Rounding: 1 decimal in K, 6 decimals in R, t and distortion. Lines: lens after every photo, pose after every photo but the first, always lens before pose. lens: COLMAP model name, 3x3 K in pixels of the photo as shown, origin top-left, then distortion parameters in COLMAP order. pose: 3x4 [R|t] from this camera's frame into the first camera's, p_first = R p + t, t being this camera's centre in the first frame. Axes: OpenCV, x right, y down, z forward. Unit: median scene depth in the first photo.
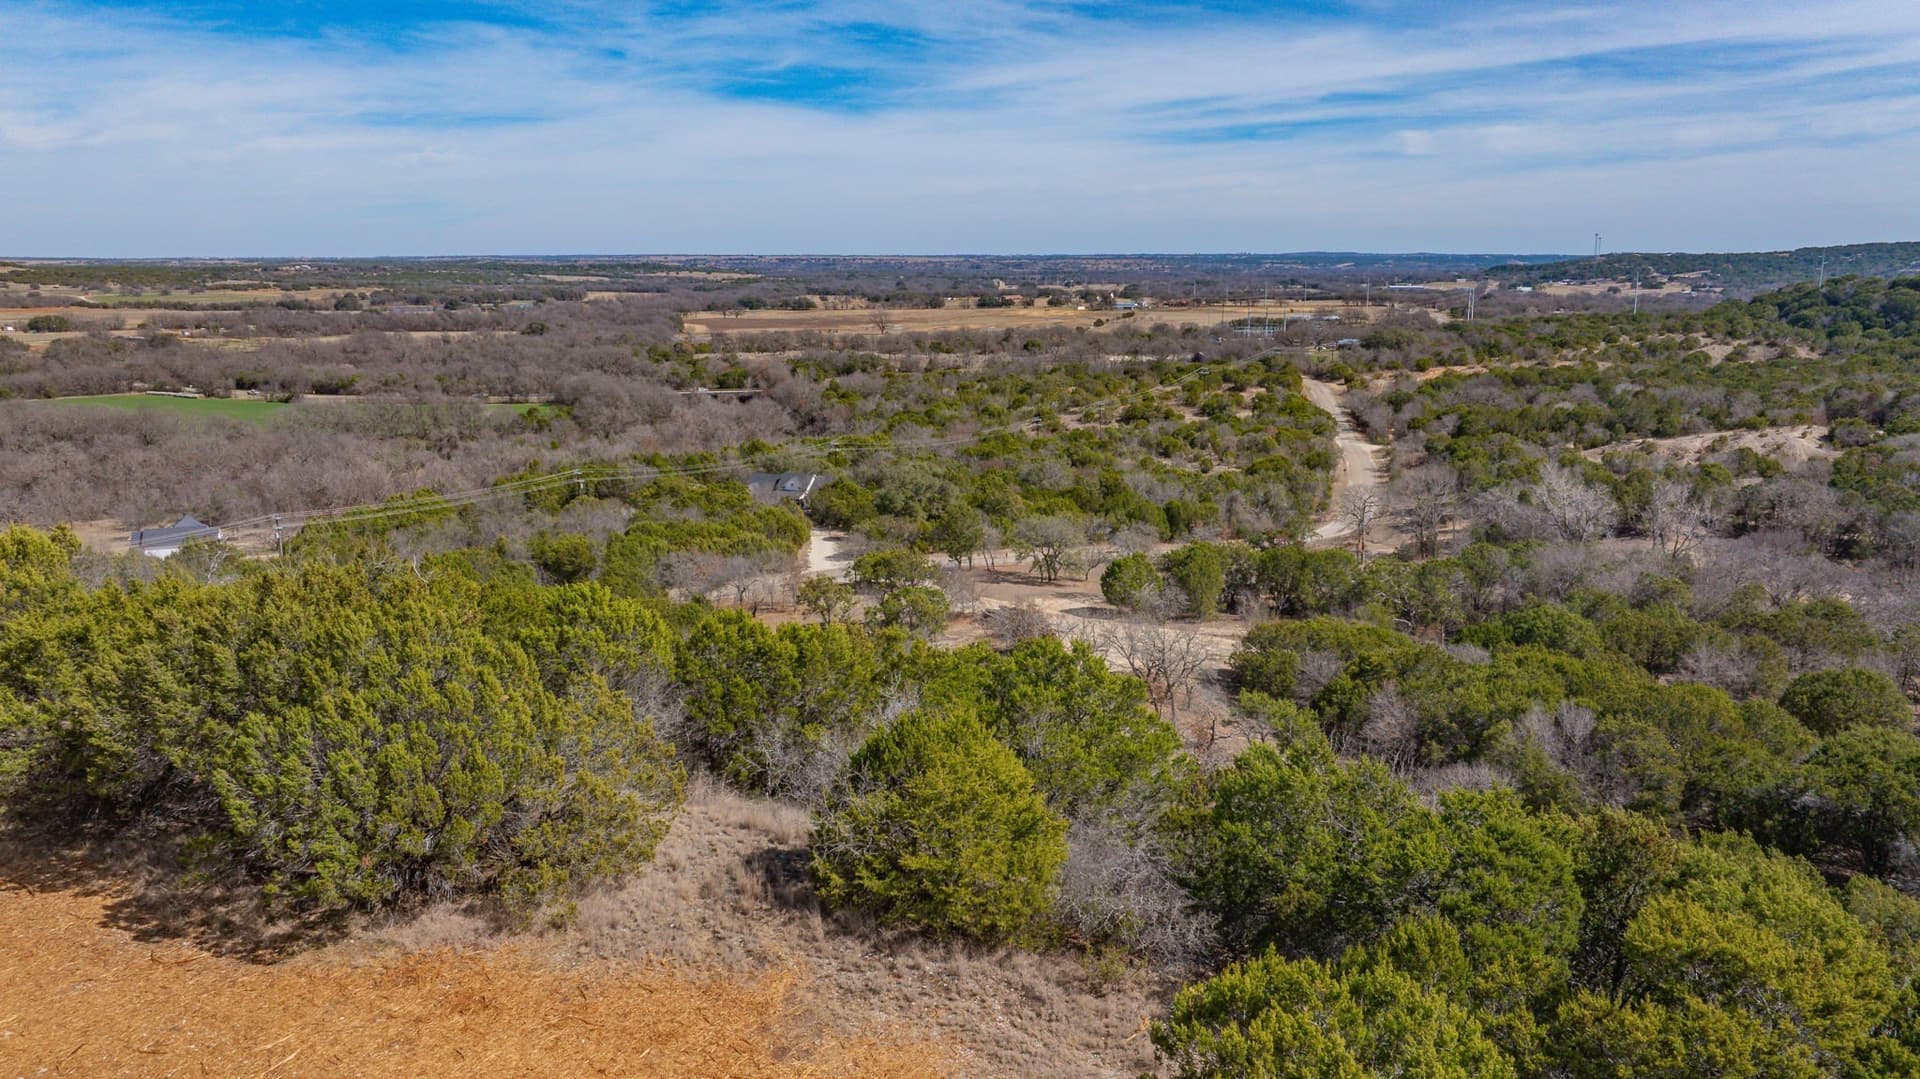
lens RADIAL K [[1351.4, 0, 963.4], [0, 1351.4, 548.0], [0, 0, 1]] dist [-0.036970, 0.029450]
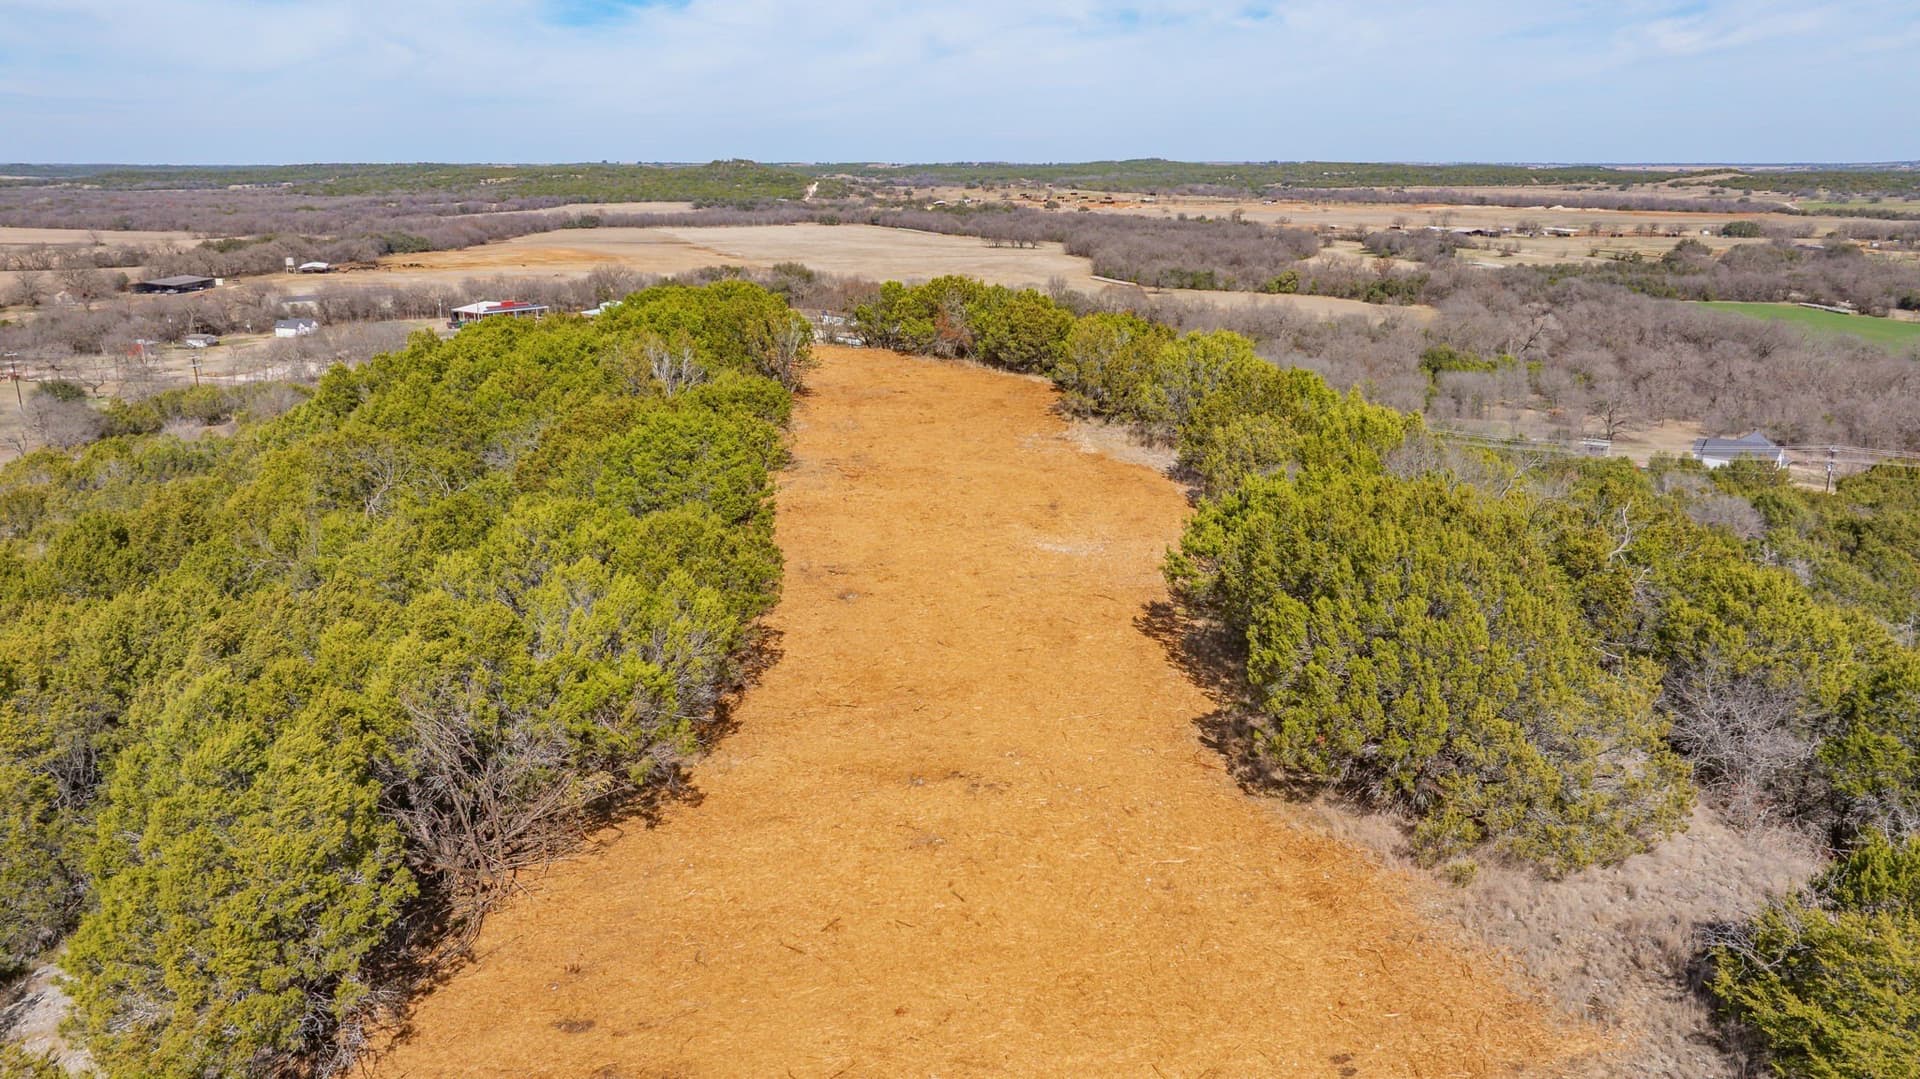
lens RADIAL K [[1352.9, 0, 936.3], [0, 1352.9, 552.9], [0, 0, 1]] dist [-0.091401, 0.084073]
pose [[0.419301, 0.248301, -0.873232, 0.012526], [-0.183283, 0.965217, 0.186449, -0.002471], [0.889153, 0.081870, 0.450226, 0.006978]]
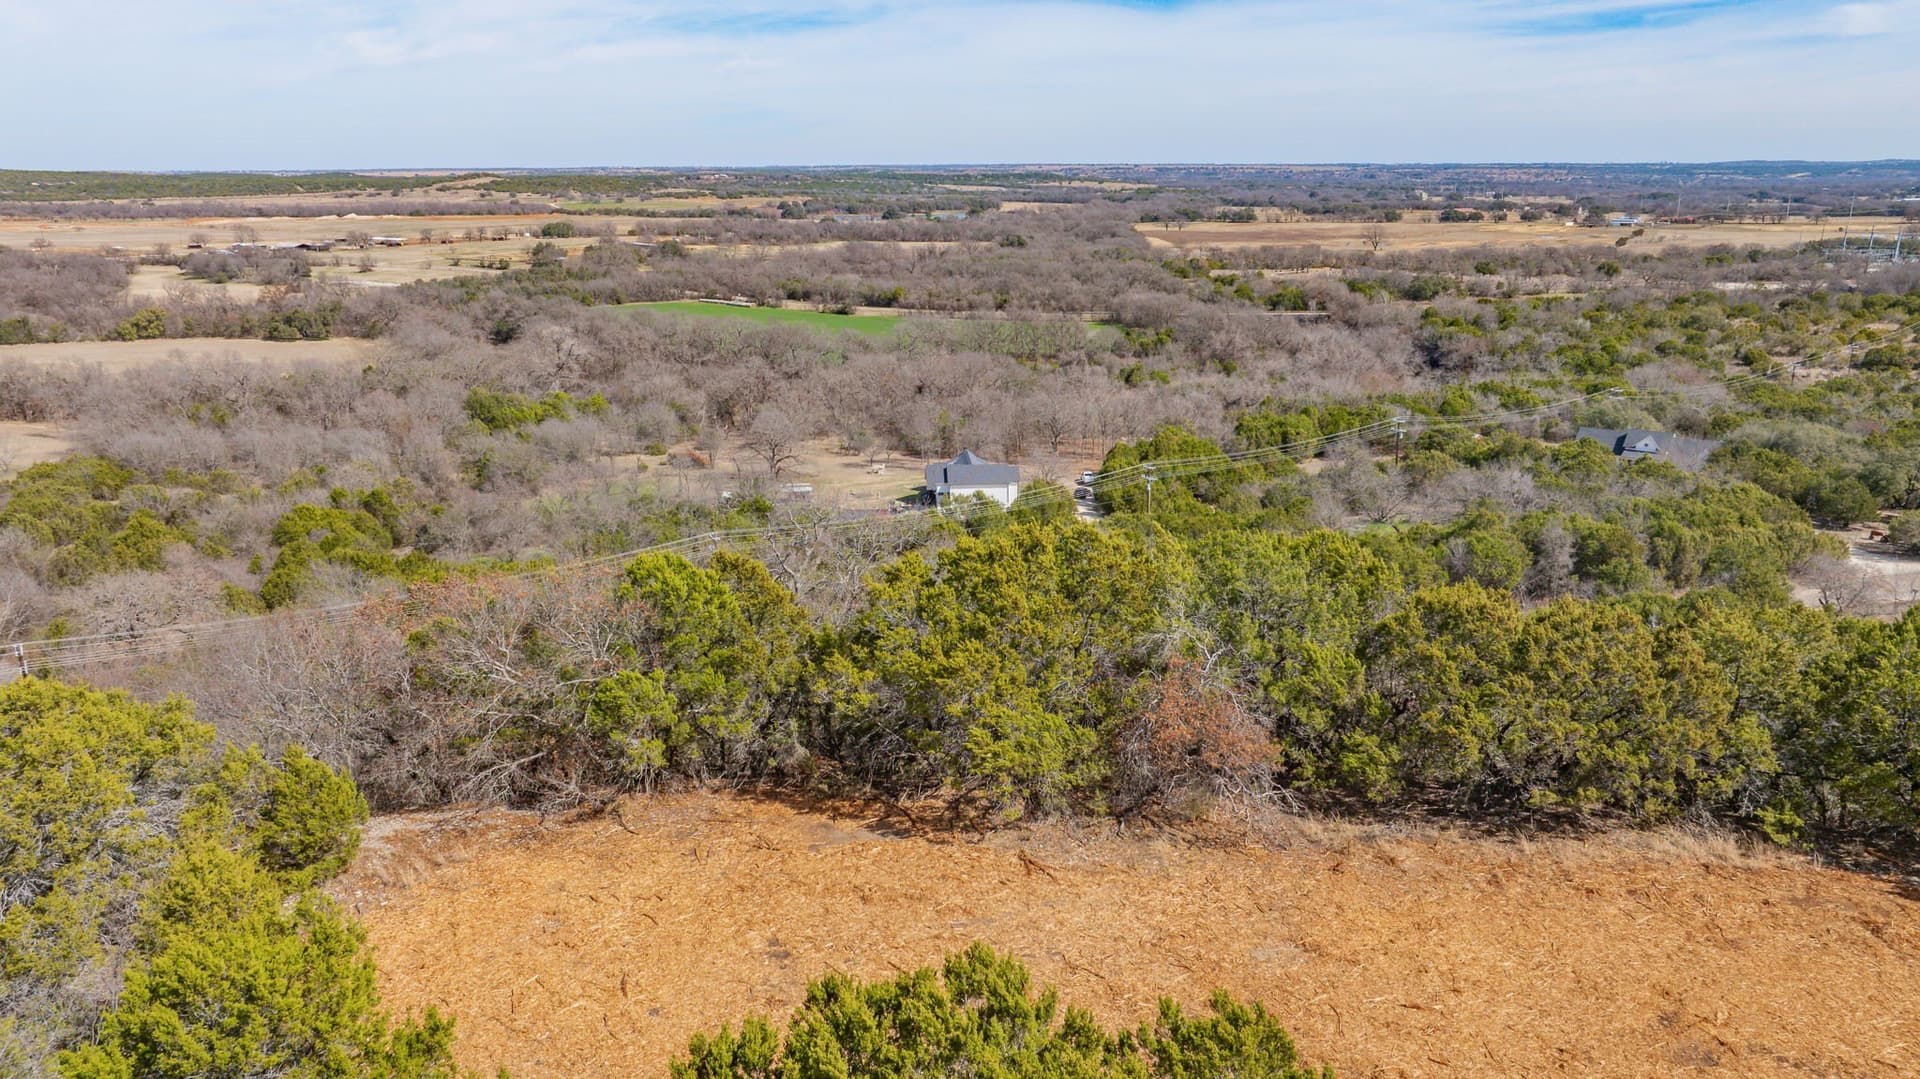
lens RADIAL K [[1351.4, 0, 963.4], [0, 1351.4, 548.0], [0, 0, 1]] dist [-0.036970, 0.029450]
pose [[0.966830, 0.065803, -0.246798, -0.100437], [-0.049938, 0.996296, 0.070009, -0.006289], [0.250490, -0.055362, 0.966535, 0.027441]]
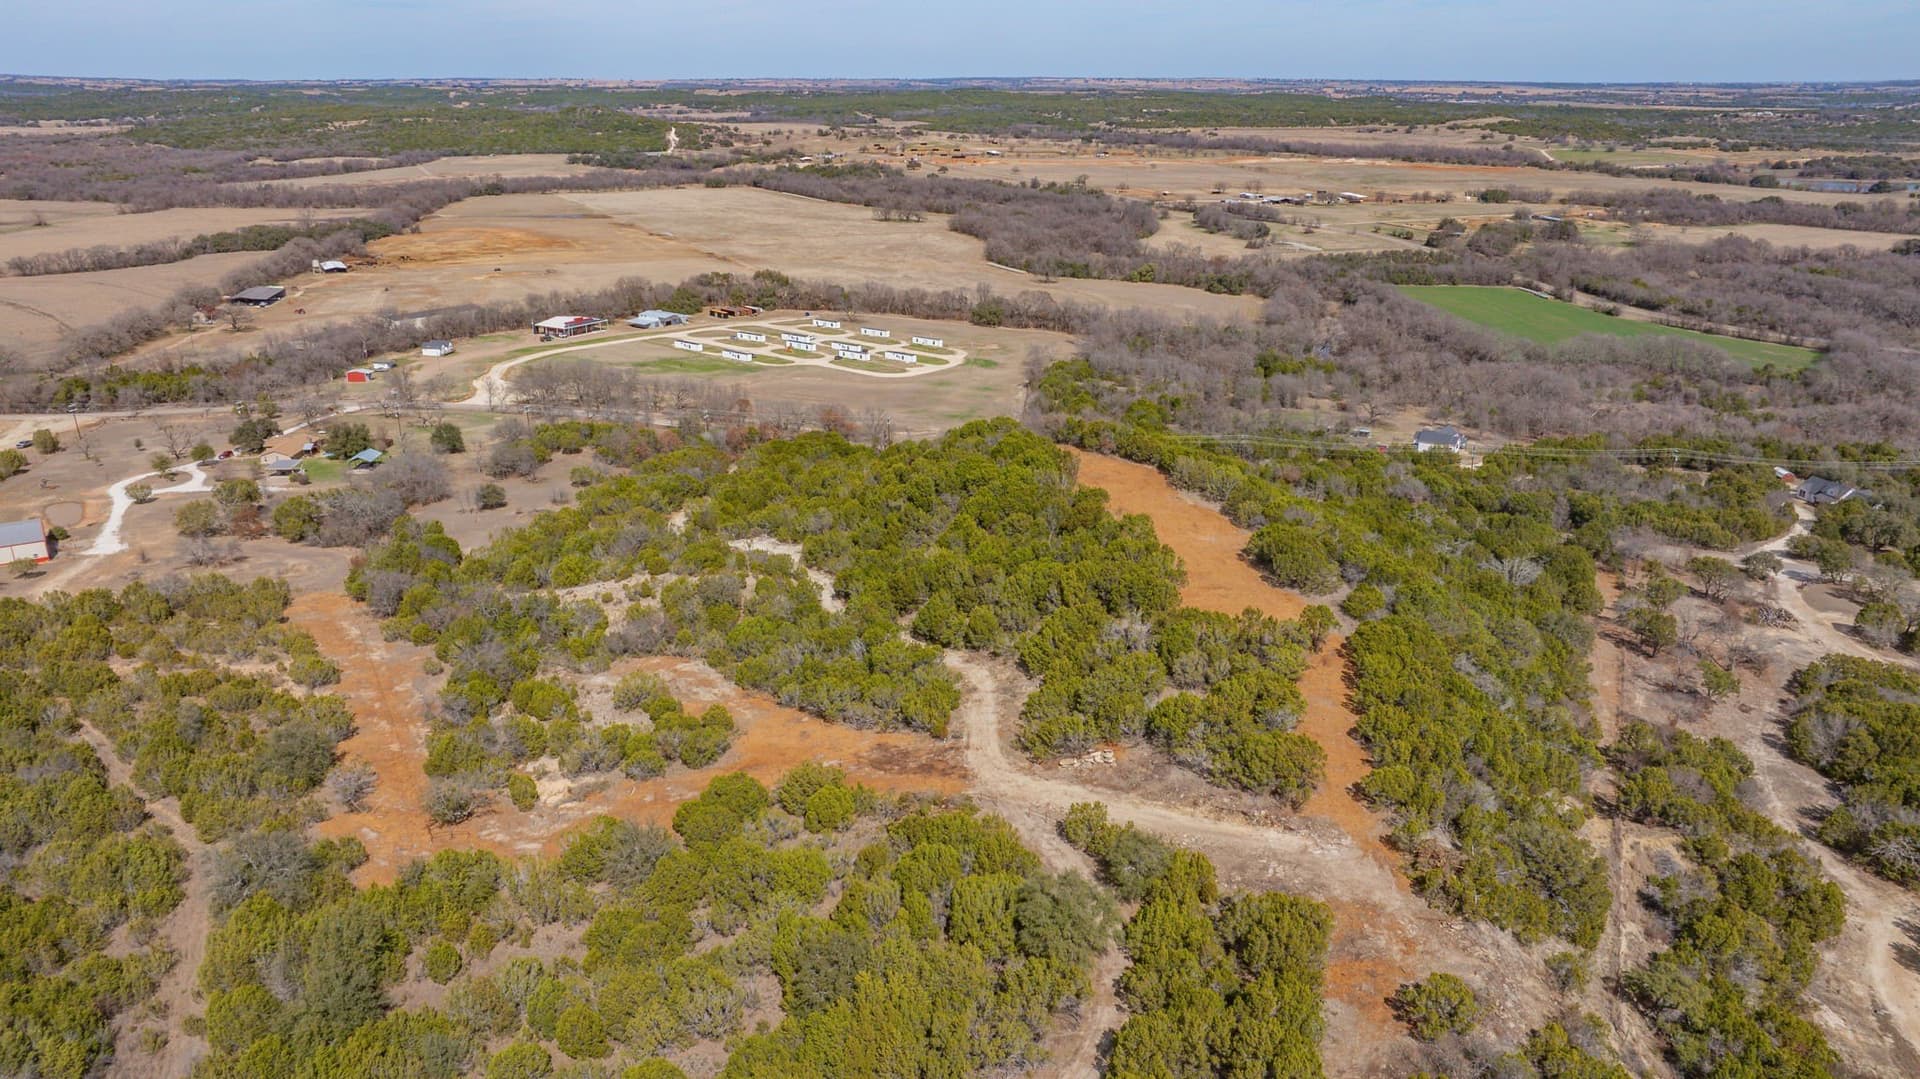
lens RADIAL K [[1351.4, 0, 963.4], [0, 1351.4, 548.0], [0, 0, 1]] dist [-0.036970, 0.029450]
pose [[0.553821, 0.278105, -0.784818, 0.144466], [-0.176184, 0.960370, 0.215985, -0.040098], [0.813782, 0.018656, 0.580871, -0.157308]]
